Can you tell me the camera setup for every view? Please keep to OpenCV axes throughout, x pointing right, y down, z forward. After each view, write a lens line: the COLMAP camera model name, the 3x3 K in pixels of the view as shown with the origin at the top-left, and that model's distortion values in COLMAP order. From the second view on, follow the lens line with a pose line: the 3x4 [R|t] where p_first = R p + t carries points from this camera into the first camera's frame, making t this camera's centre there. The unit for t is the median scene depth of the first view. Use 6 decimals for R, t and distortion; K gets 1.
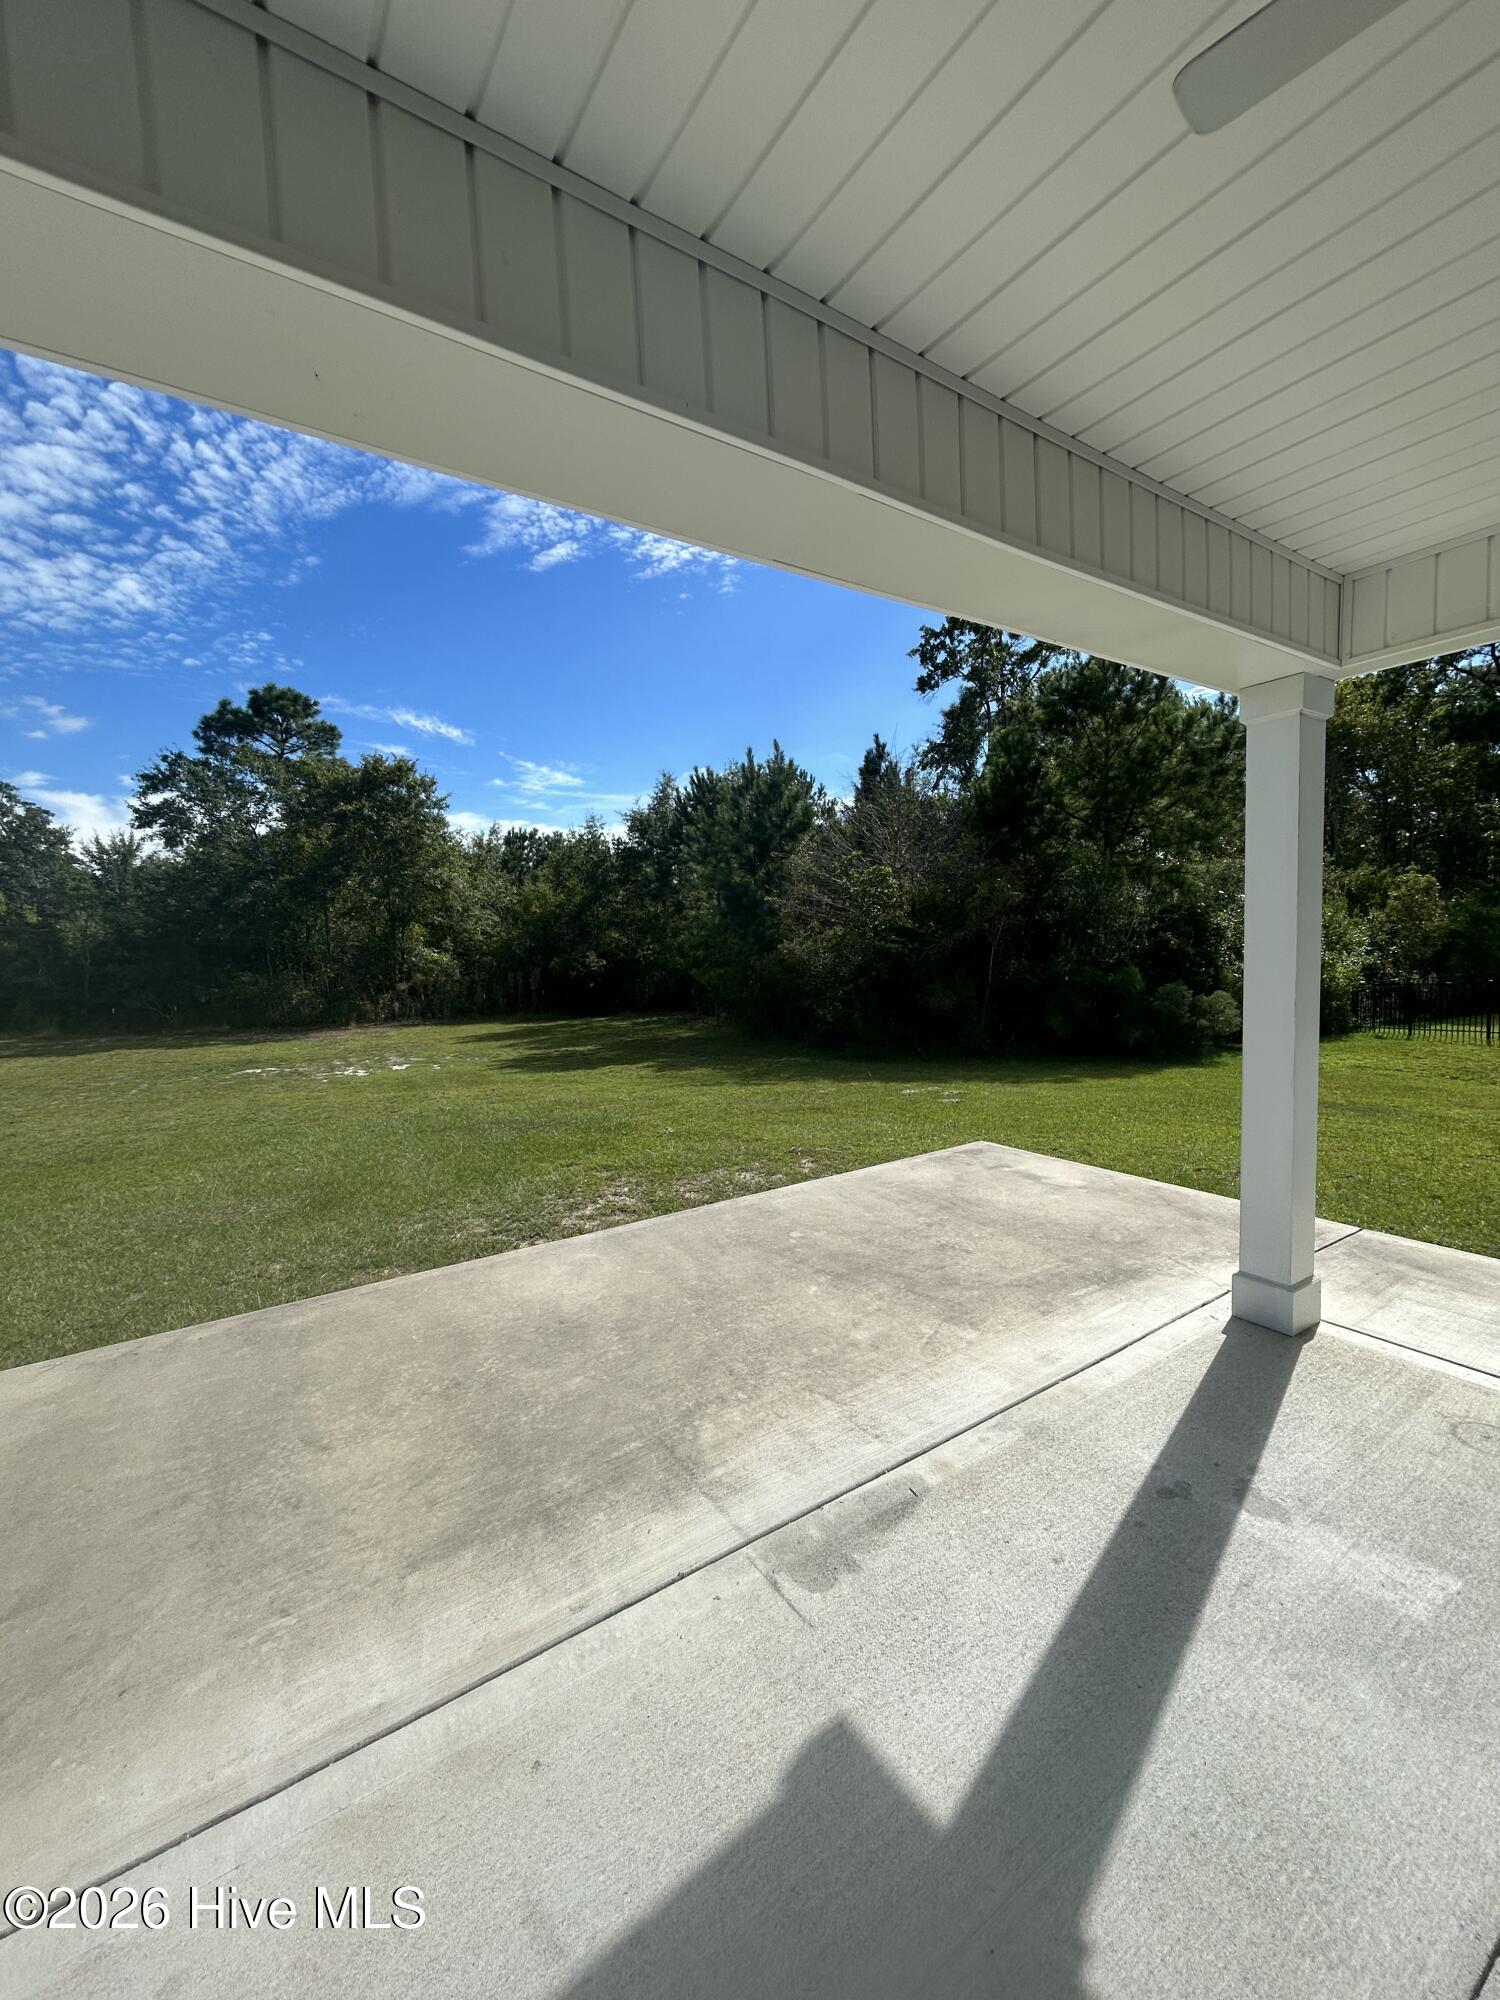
lens RADIAL K [[809.4, 0, 743.7], [0, 809.4, 997.7], [0, 0, 1]] dist [0.003301, 0.000747]
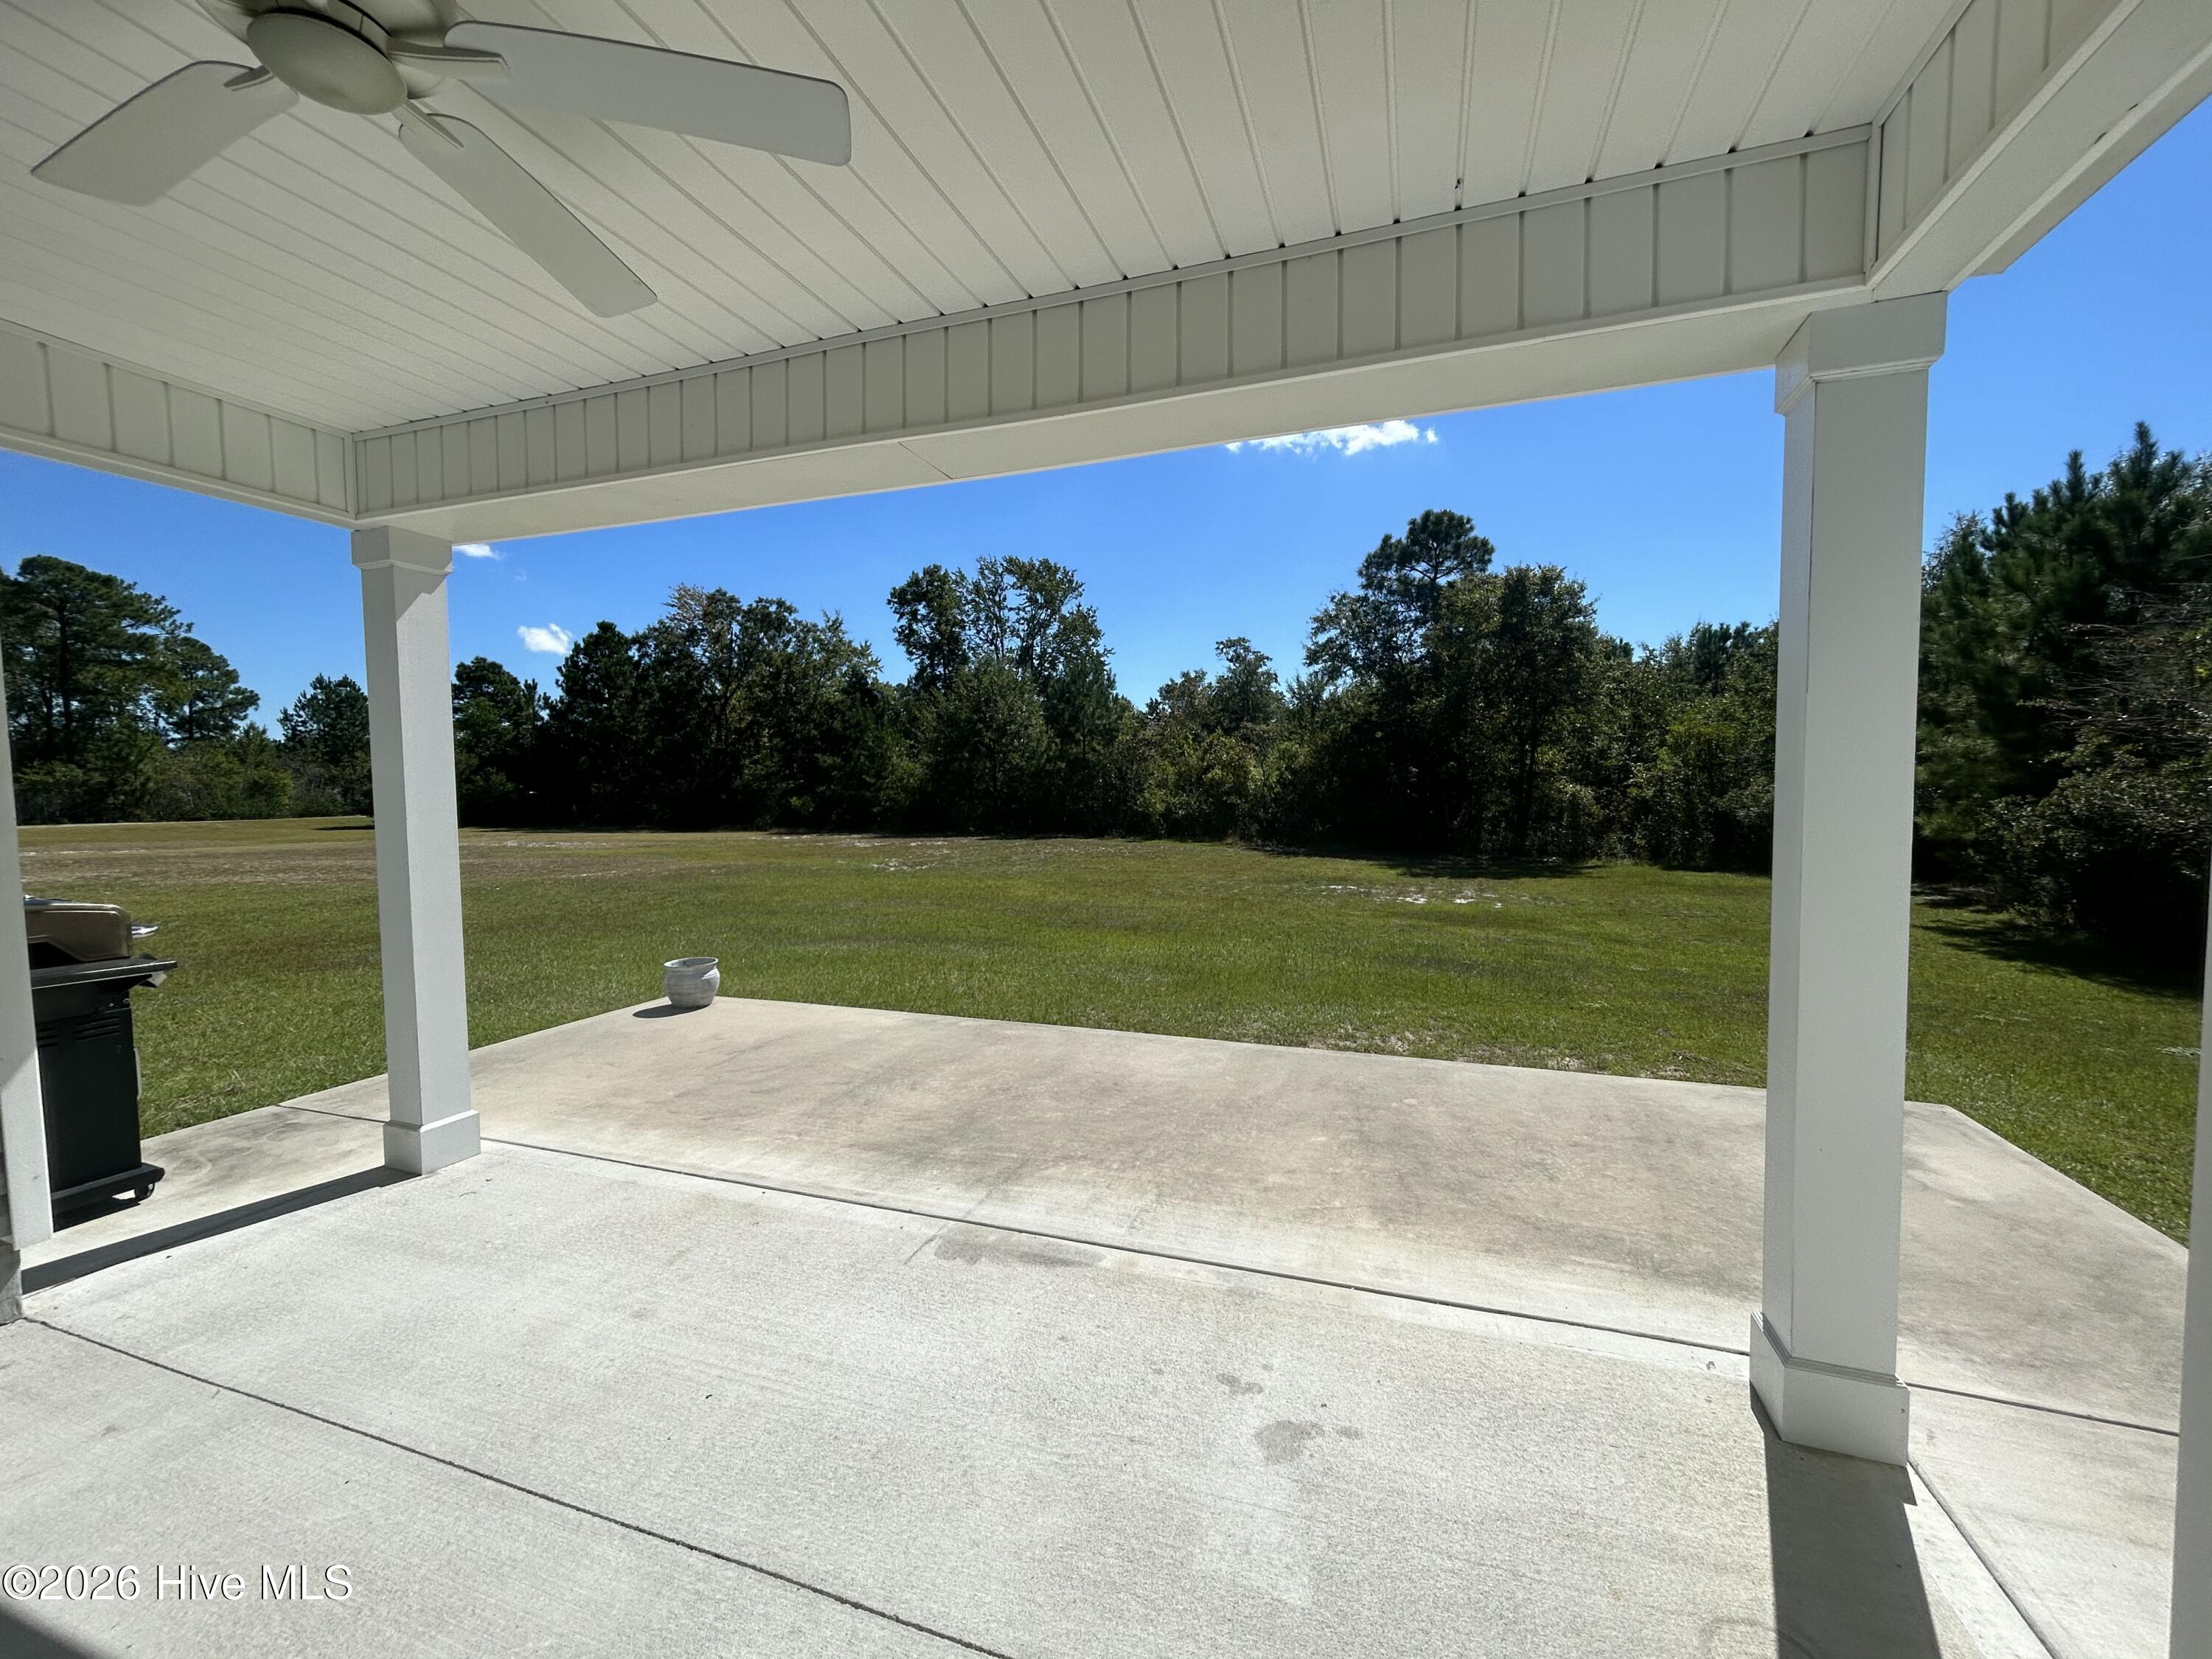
lens RADIAL K [[895.1, 0, 1101.5], [0, 895.1, 833.2], [0, 0, 1]] dist [0.003301, 0.000747]
pose [[0.606142, 0.068087, -0.792437, 0.633559], [-0.065906, 0.997202, 0.035269, -0.008382], [0.792621, 0.030849, 0.608934, 0.143448]]
